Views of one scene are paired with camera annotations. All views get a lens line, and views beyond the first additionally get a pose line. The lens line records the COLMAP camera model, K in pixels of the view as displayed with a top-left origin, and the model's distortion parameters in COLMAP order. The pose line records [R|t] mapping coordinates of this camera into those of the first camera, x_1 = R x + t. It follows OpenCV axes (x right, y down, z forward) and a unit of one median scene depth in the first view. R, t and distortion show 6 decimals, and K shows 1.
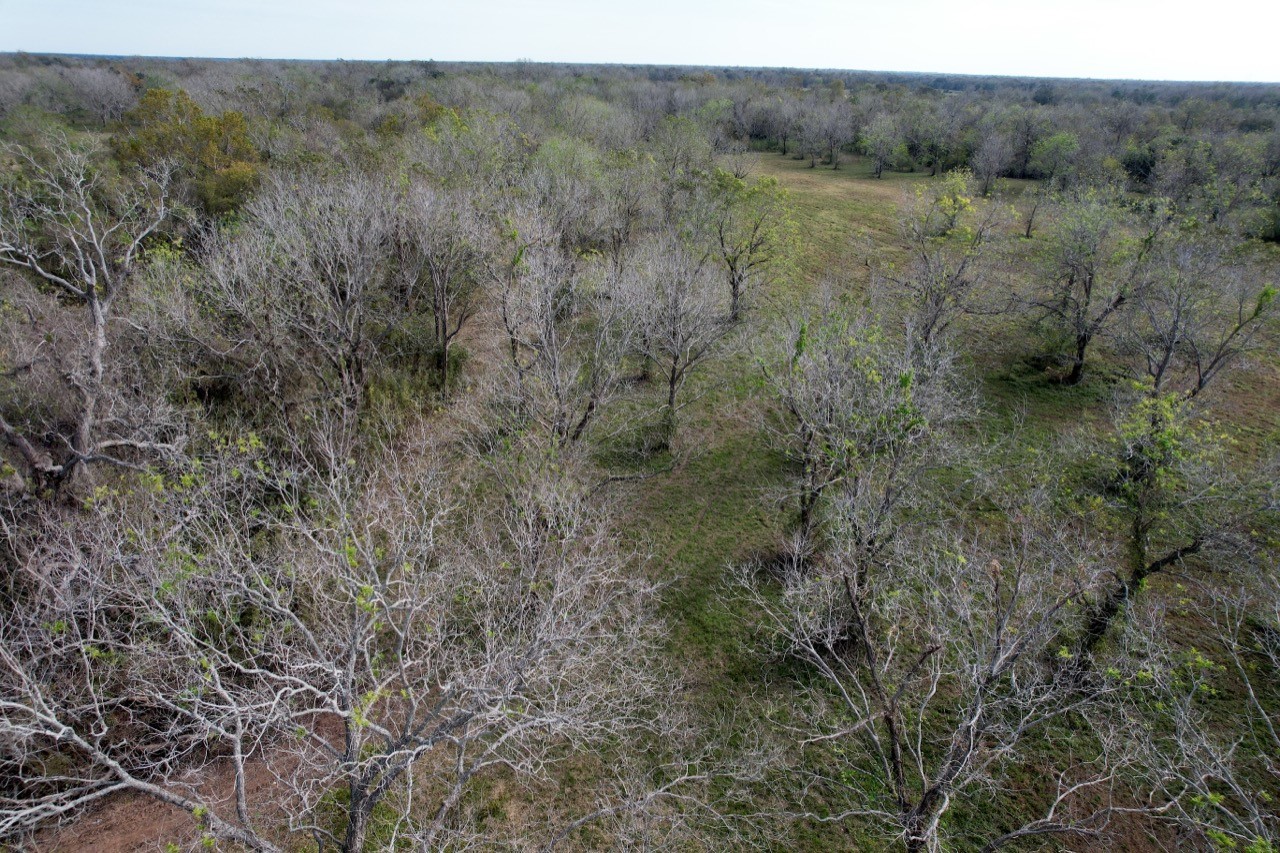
lens RADIAL K [[842.8, 0, 641.8], [0, 842.8, 438.8], [0, 0, 1]] dist [-0.110358, 0.087994]
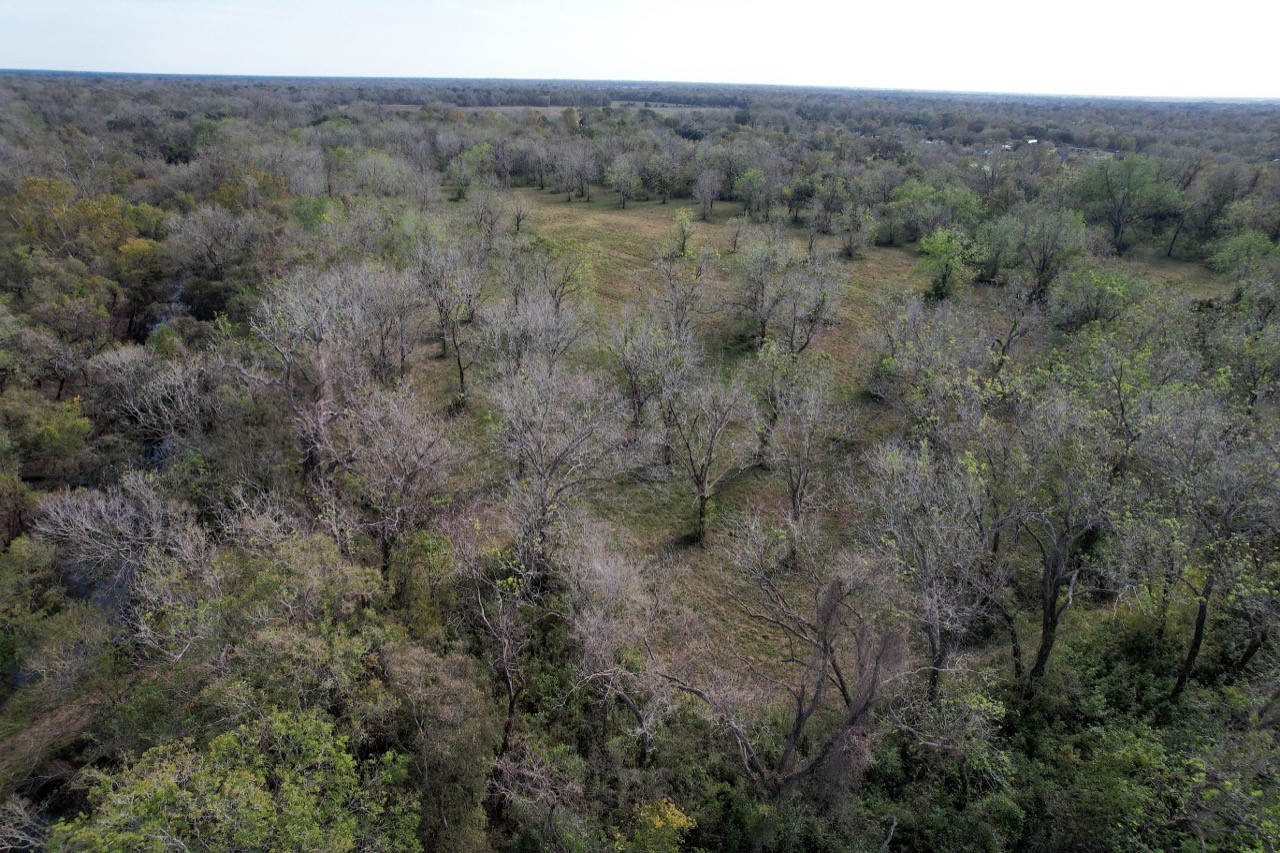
lens RADIAL K [[842.8, 0, 641.8], [0, 842.8, 438.8], [0, 0, 1]] dist [-0.110358, 0.087994]
pose [[0.953128, -0.126171, 0.275005, -0.089506], [0.128655, 0.991648, 0.009064, 0.029796], [-0.273852, 0.026742, 0.961400, -0.244742]]
